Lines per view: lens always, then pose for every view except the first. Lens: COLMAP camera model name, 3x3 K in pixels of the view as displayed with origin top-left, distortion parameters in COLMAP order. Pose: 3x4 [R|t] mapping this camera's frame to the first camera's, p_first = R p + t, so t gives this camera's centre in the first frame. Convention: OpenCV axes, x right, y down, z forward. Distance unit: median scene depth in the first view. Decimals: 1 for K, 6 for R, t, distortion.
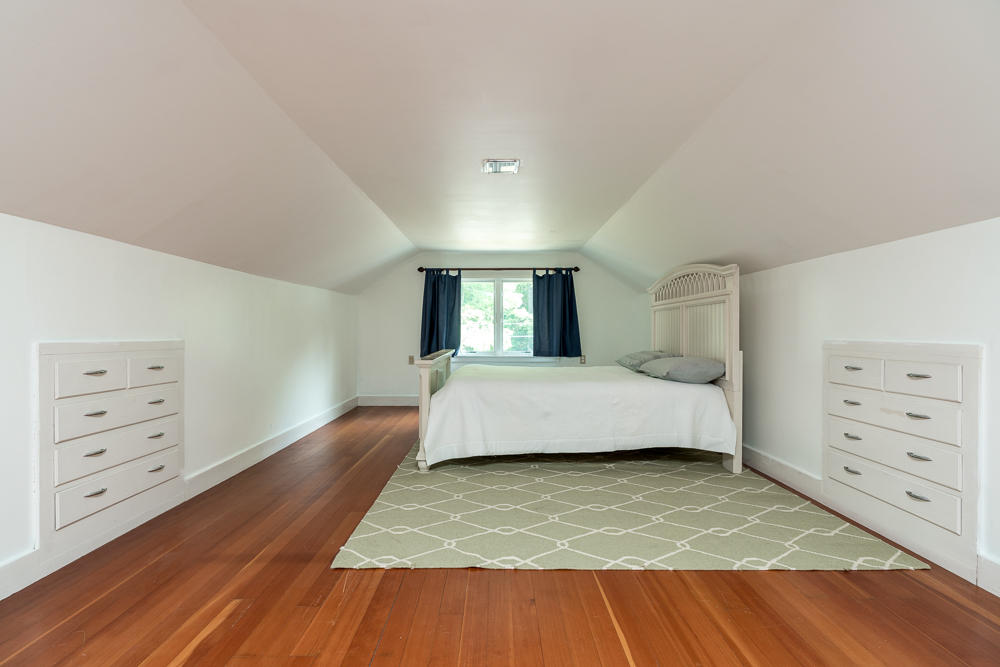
lens RADIAL K [[450.8, 0, 500.0], [0, 450.8, 333.5], [0, 0, 1]] dist [-0.002117, -0.000155]
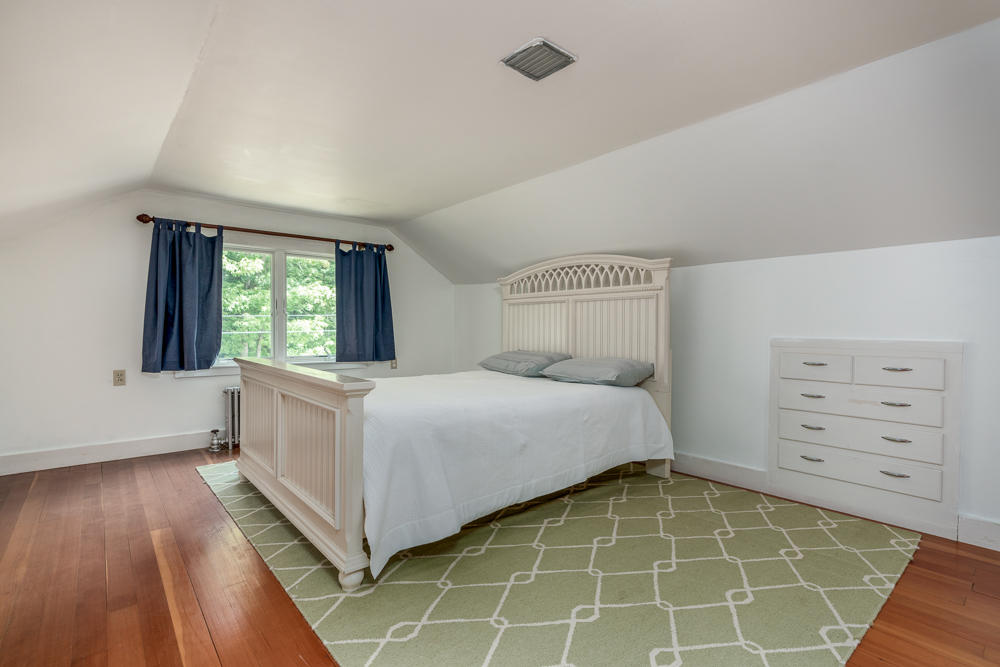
lens RADIAL K [[477.1, 0, 500.0], [0, 477.1, 333.5], [0, 0, 1]] dist [-0.000490, -0.000104]
pose [[0.770077, -0.004988, 0.637931, -0.214905], [-0.000760, 0.999962, 0.008737, -0.002066], [-0.637950, -0.007213, 0.770044, 0.247608]]
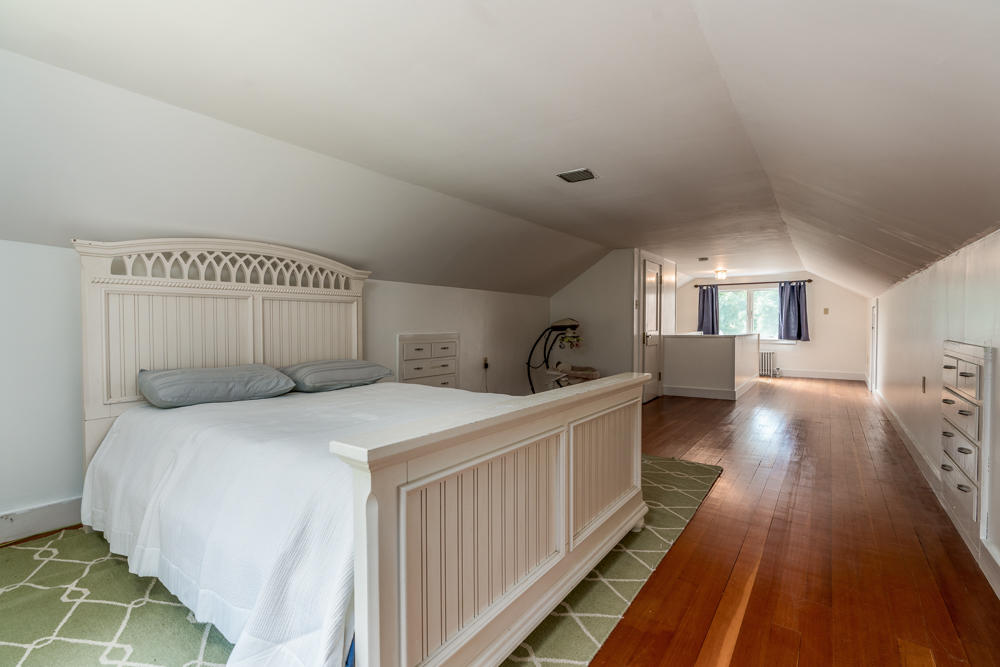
lens RADIAL K [[450.8, 0, 500.0], [0, 450.8, 333.5], [0, 0, 1]] dist [-0.002117, -0.000155]
pose [[-0.807498, 0.002228, 0.589866, -0.227135], [0.018997, 0.999572, 0.022230, -0.008716], [-0.589564, 0.029156, -0.807195, 0.939497]]
